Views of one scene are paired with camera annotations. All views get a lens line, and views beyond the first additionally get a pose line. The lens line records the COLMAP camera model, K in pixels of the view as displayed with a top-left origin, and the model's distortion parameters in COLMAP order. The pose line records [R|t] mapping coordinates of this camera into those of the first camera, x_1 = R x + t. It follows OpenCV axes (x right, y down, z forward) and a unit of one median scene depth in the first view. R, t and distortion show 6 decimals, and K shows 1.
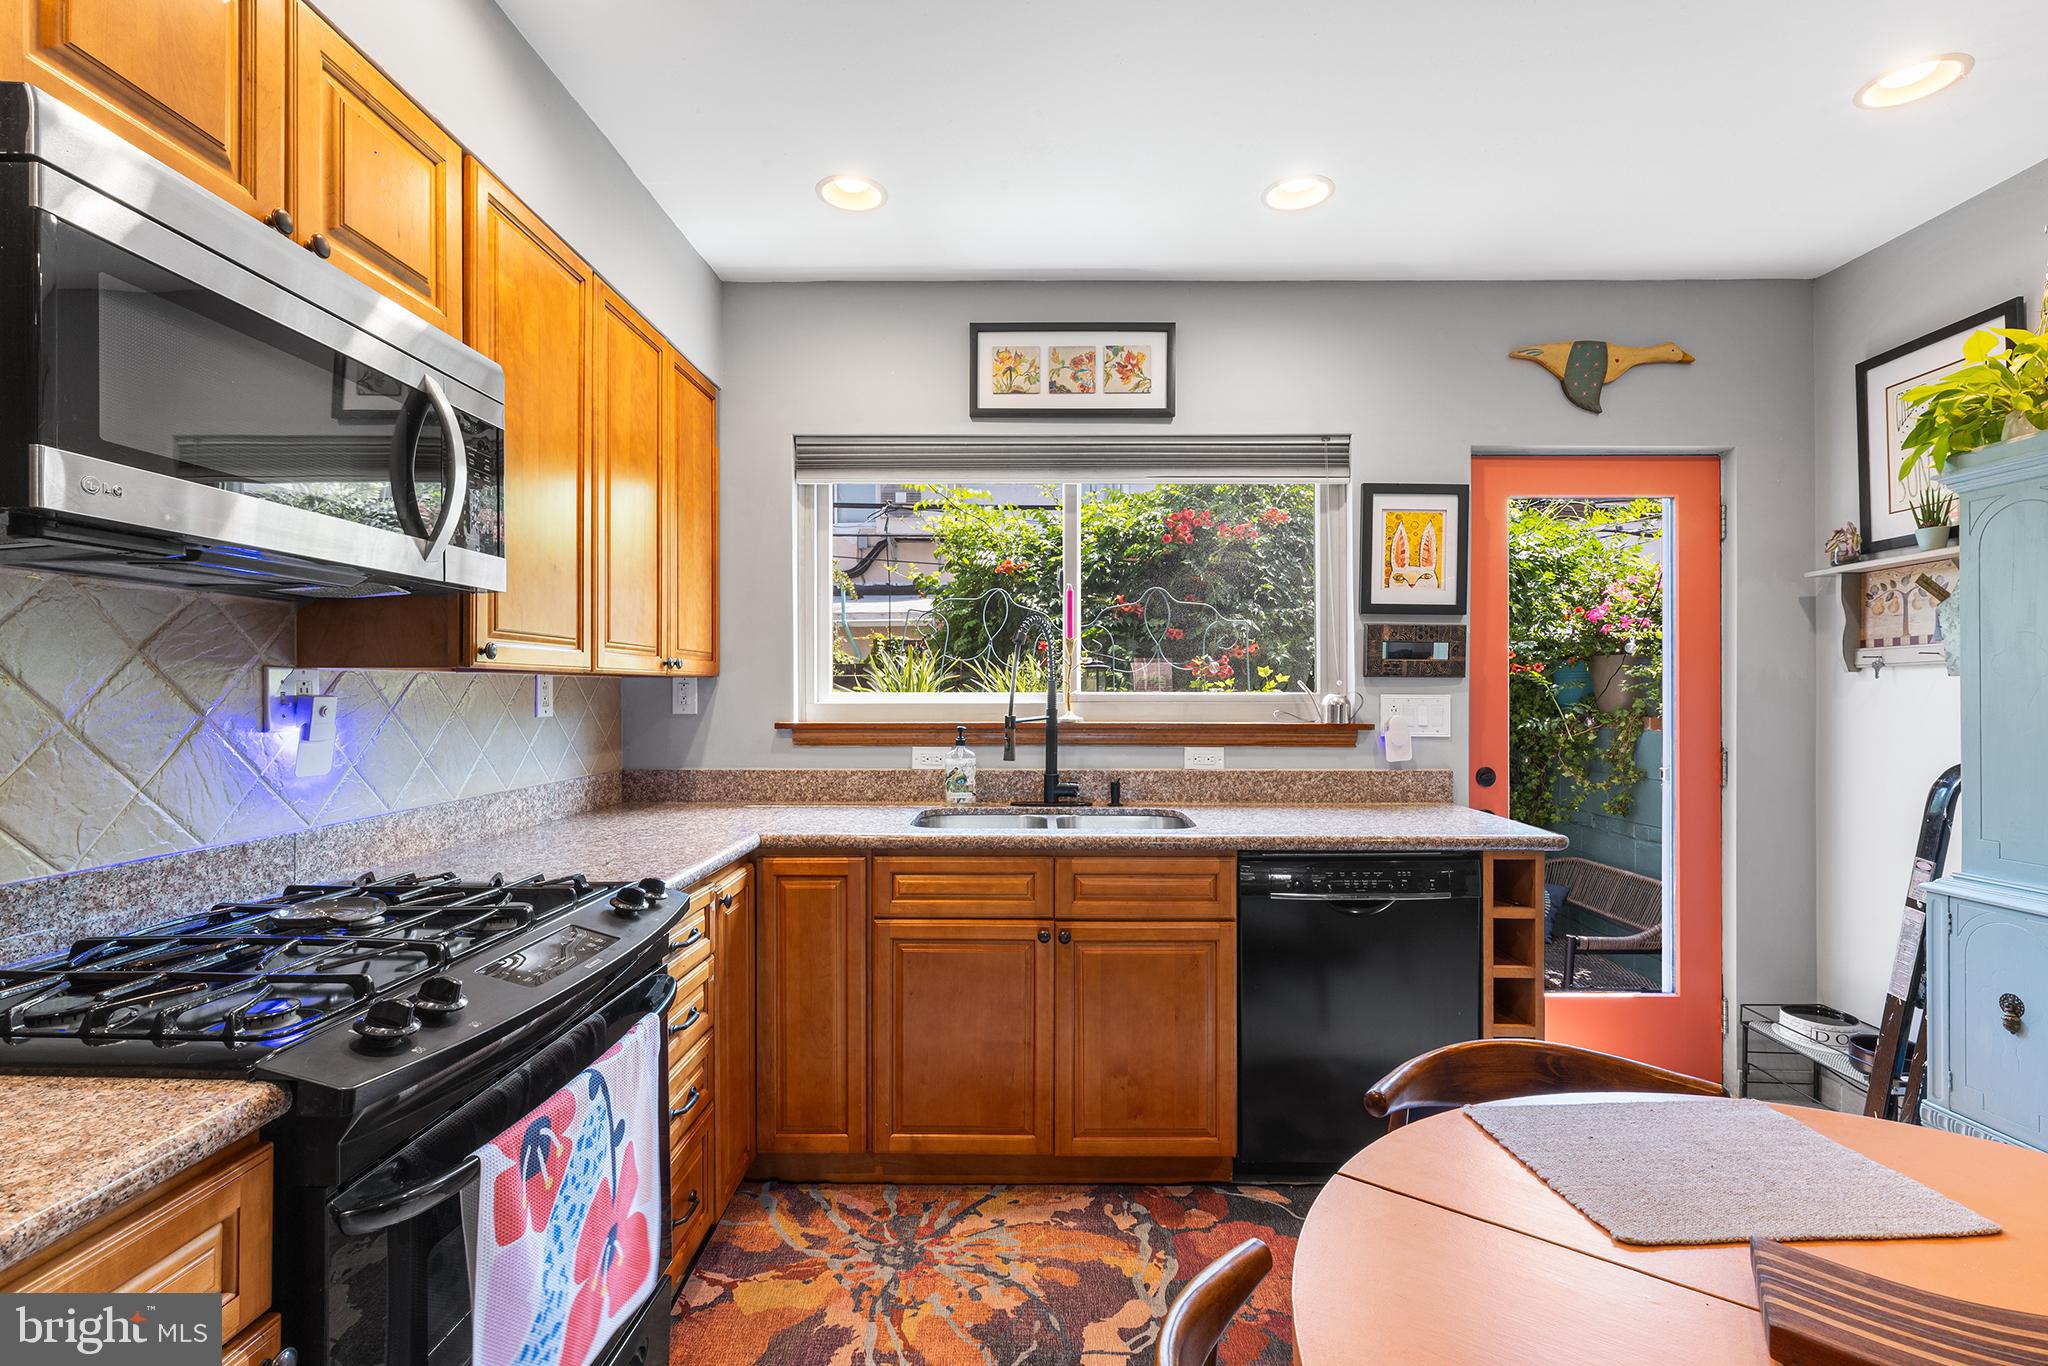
lens RADIAL K [[927.8, 0, 1028.0], [0, 927.8, 700.1], [0, 0, 1]] dist [0.000892, -0.000086]
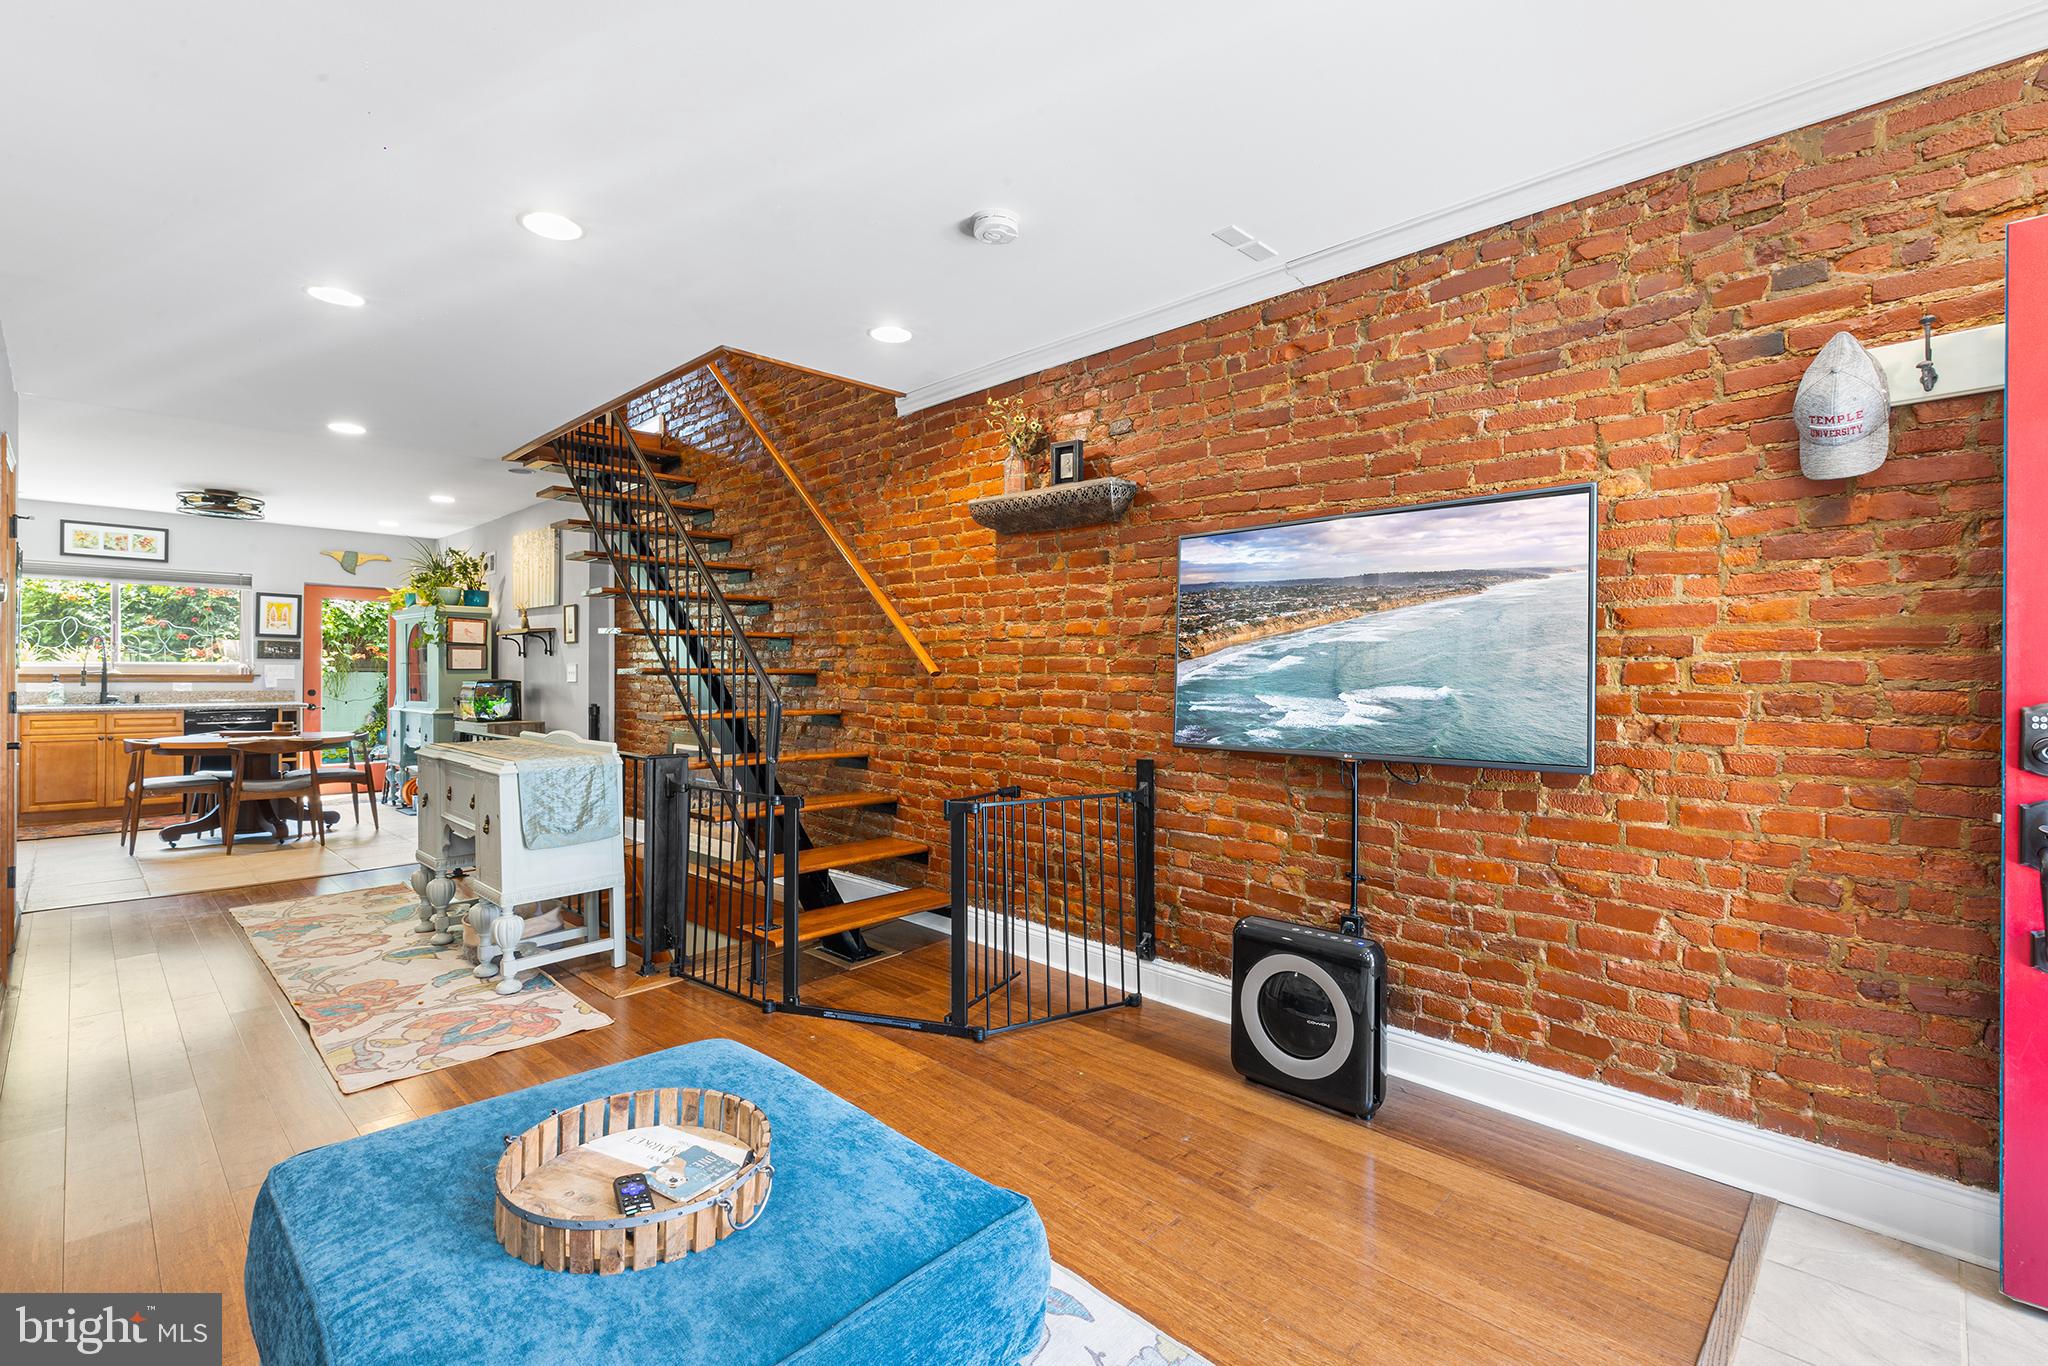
lens RADIAL K [[915.0, 0, 1029.9], [0, 915.0, 674.4], [0, 0, 1]] dist [0.001335, -0.000047]
pose [[0.681567, 0.004184, 0.731744, -0.088501], [-0.002853, 0.999991, -0.003060, 0.027596], [-0.731750, -0.000002, 0.681573, -2.752333]]
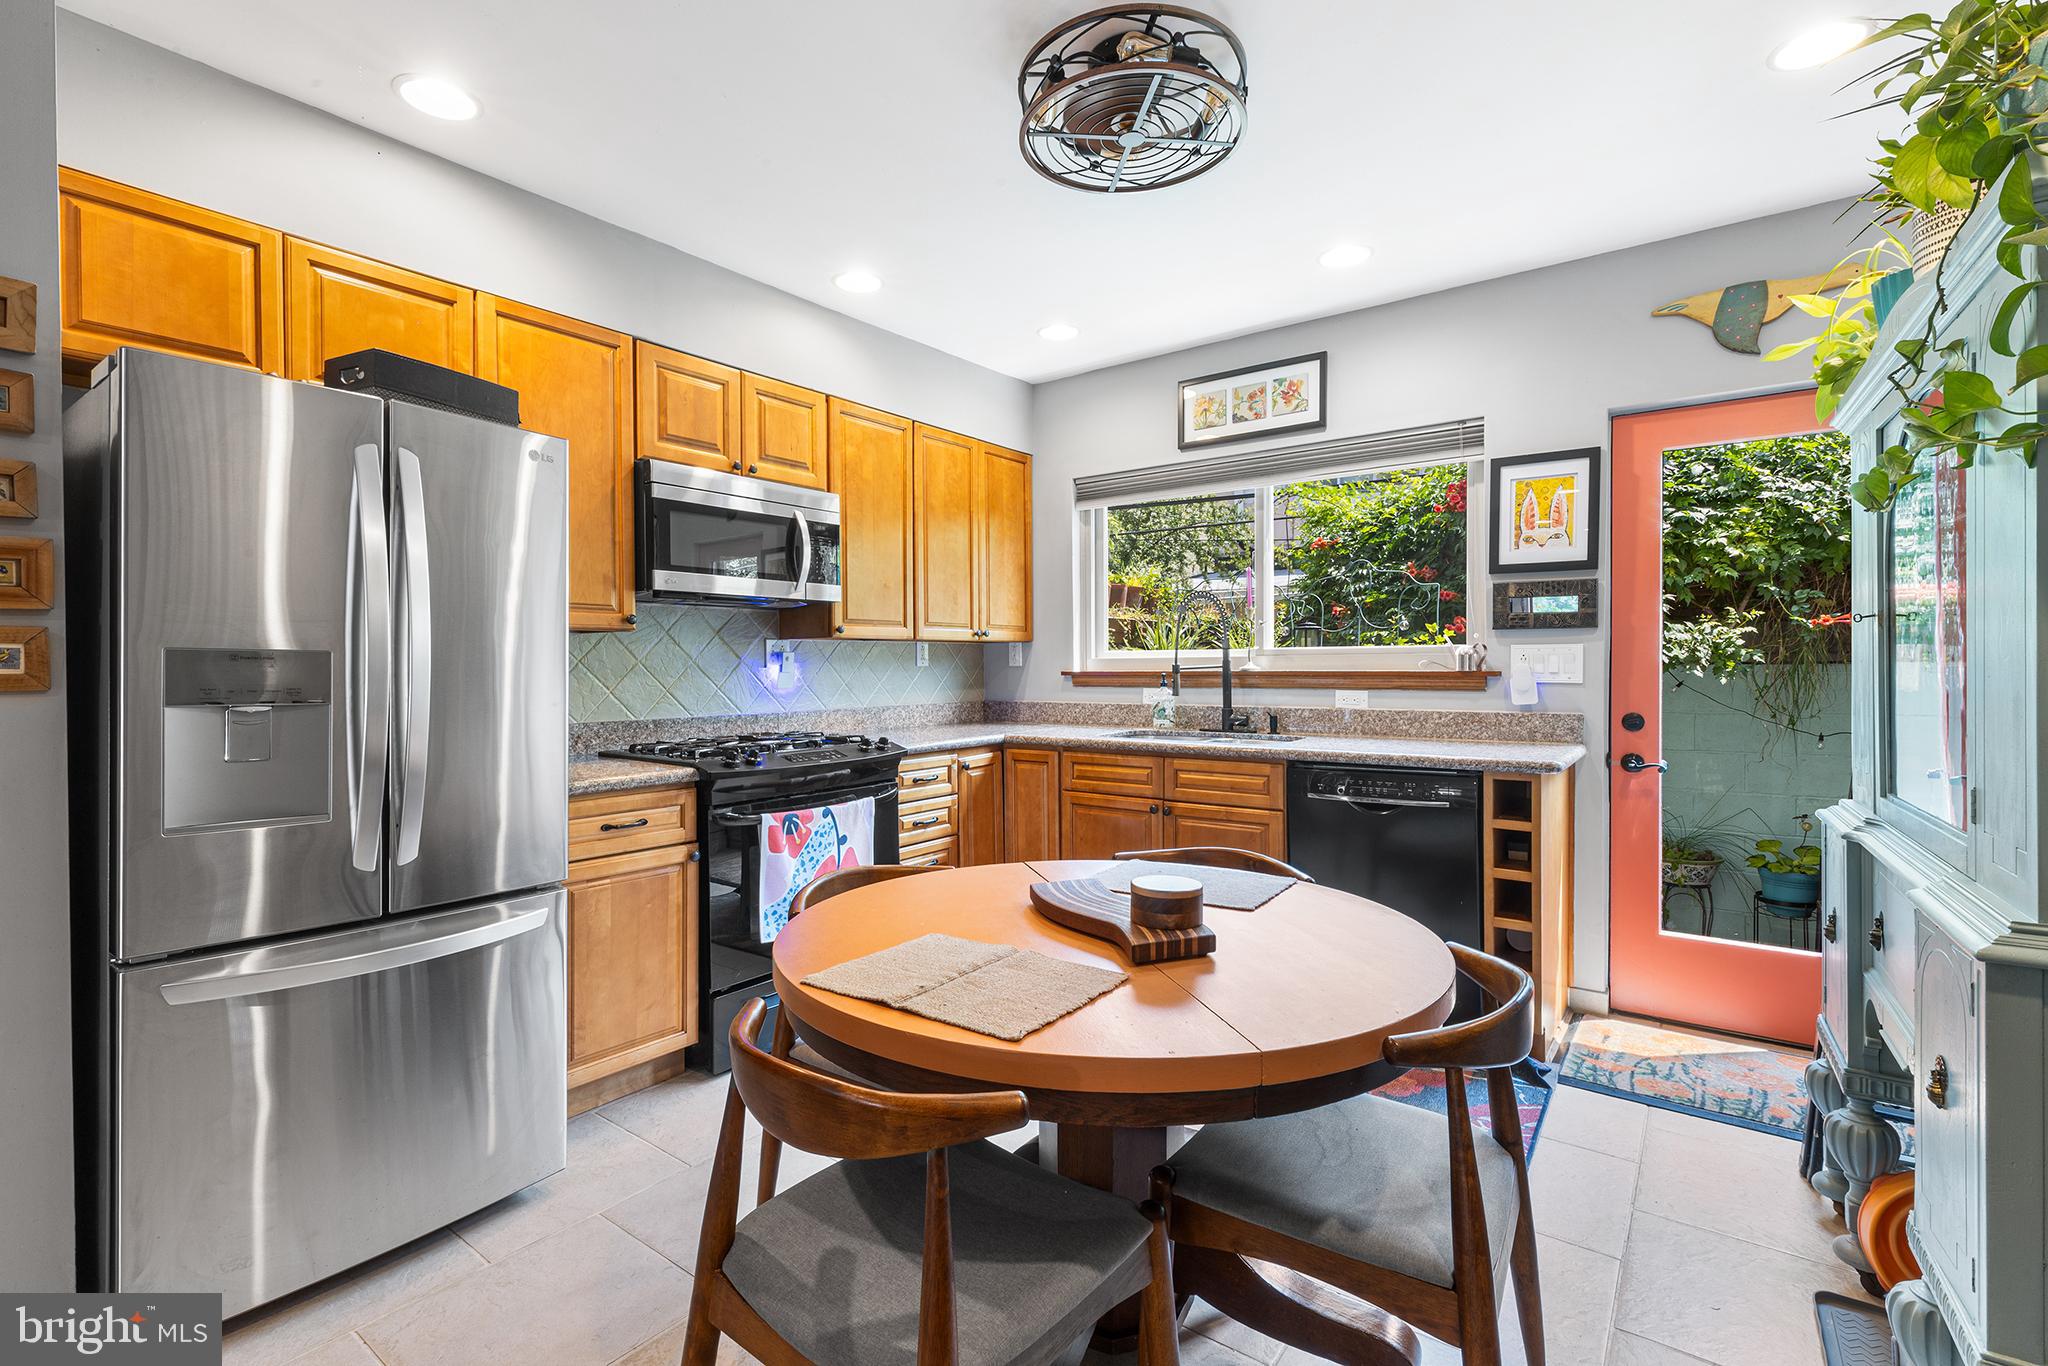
lens RADIAL K [[923.9, 0, 1012.9], [0, 923.9, 680.7], [0, 0, 1]] dist [0.000687, -0.000389]
pose [[0.802748, 0.004258, -0.596303, 0.567186], [0.002253, 0.999946, 0.010173, 0.024676], [0.596314, -0.009510, 0.802695, -0.258058]]
